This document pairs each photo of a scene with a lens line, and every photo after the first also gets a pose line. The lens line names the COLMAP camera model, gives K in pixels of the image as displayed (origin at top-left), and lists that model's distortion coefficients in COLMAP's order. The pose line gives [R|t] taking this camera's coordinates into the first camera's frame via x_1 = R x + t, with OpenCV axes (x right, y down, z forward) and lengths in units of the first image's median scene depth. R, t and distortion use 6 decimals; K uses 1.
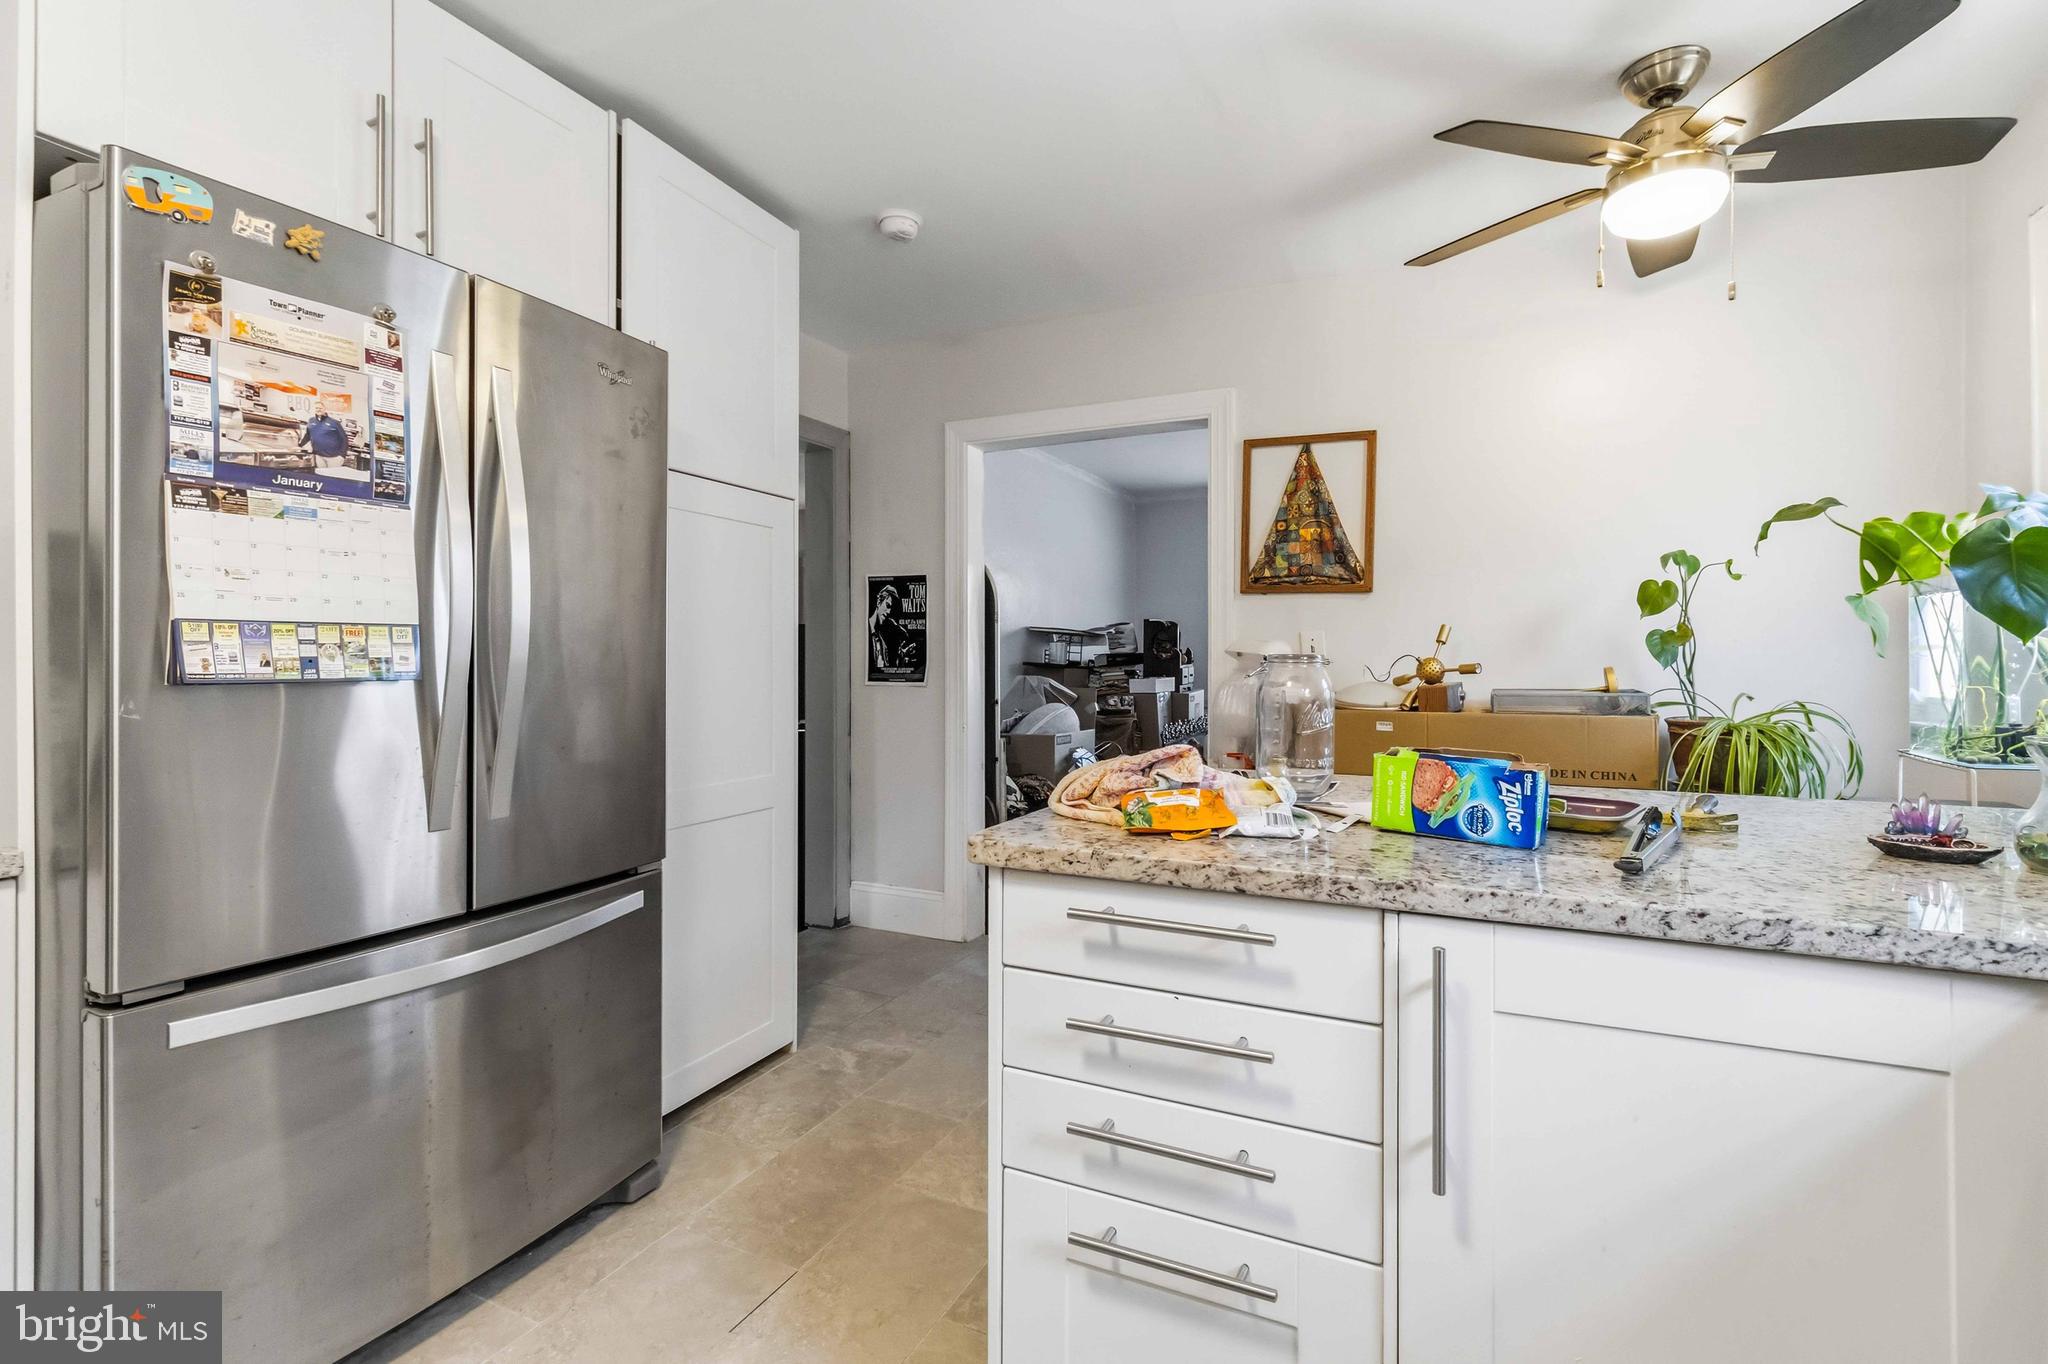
lens RADIAL K [[951.6, 0, 1024.4], [0, 951.6, 667.6], [0, 0, 1]] dist [0.003942, 0.000544]
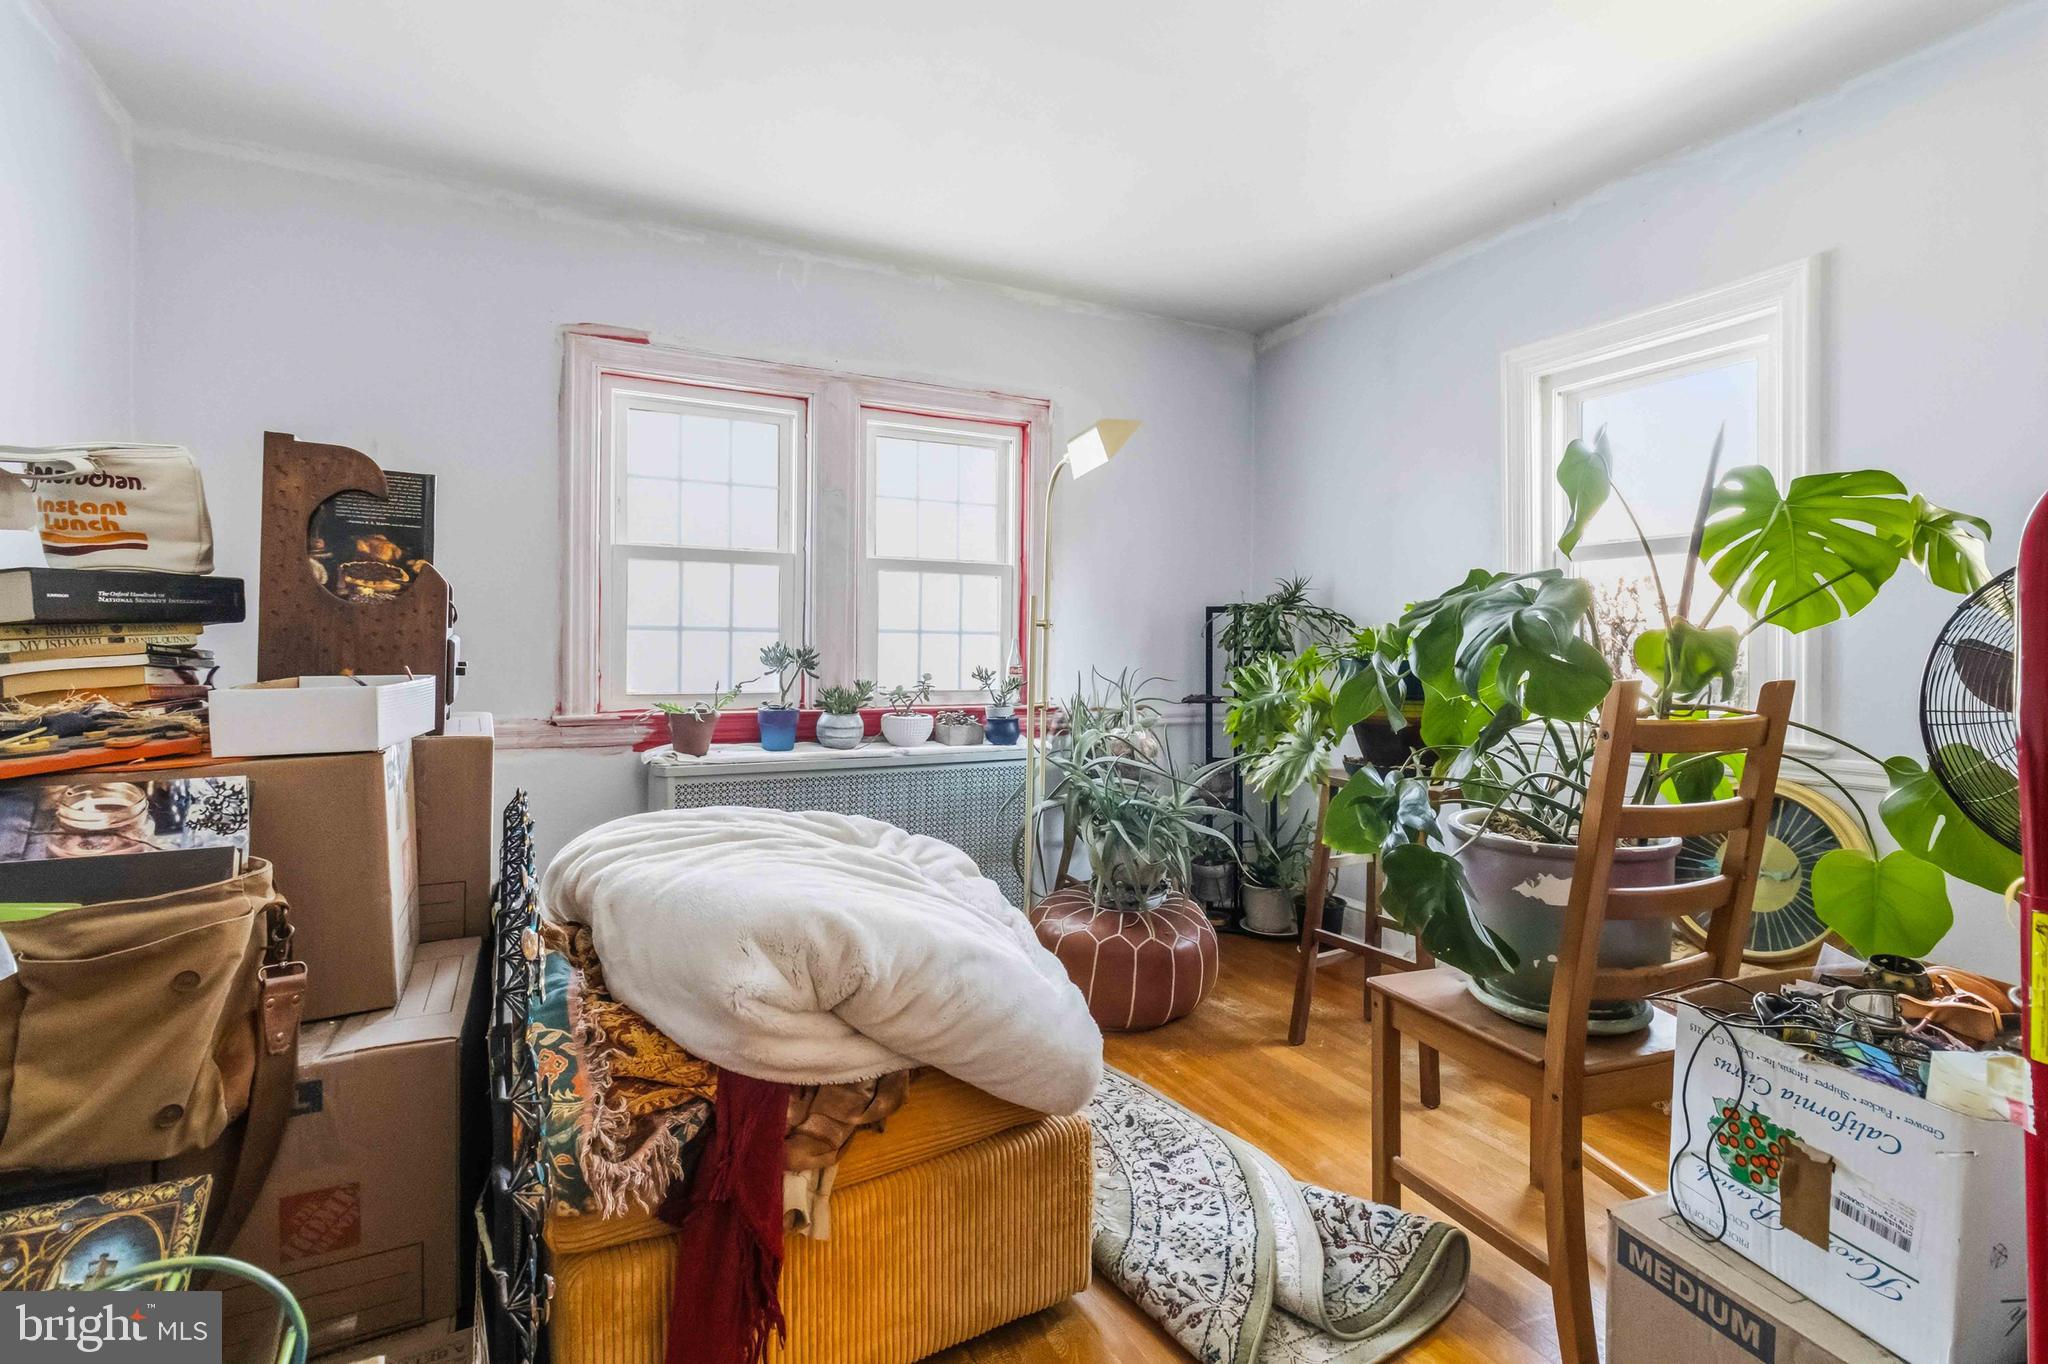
lens RADIAL K [[951.6, 0, 1053.7], [0, 951.6, 645.7], [0, 0, 1]] dist [0.003942, 0.000544]
pose [[0.597089, 0.001448, 0.802173, 0.052302], [0.004136, 0.999980, -0.004883, 0.004386], [-0.802164, 0.006233, 0.597071, 0.701266]]
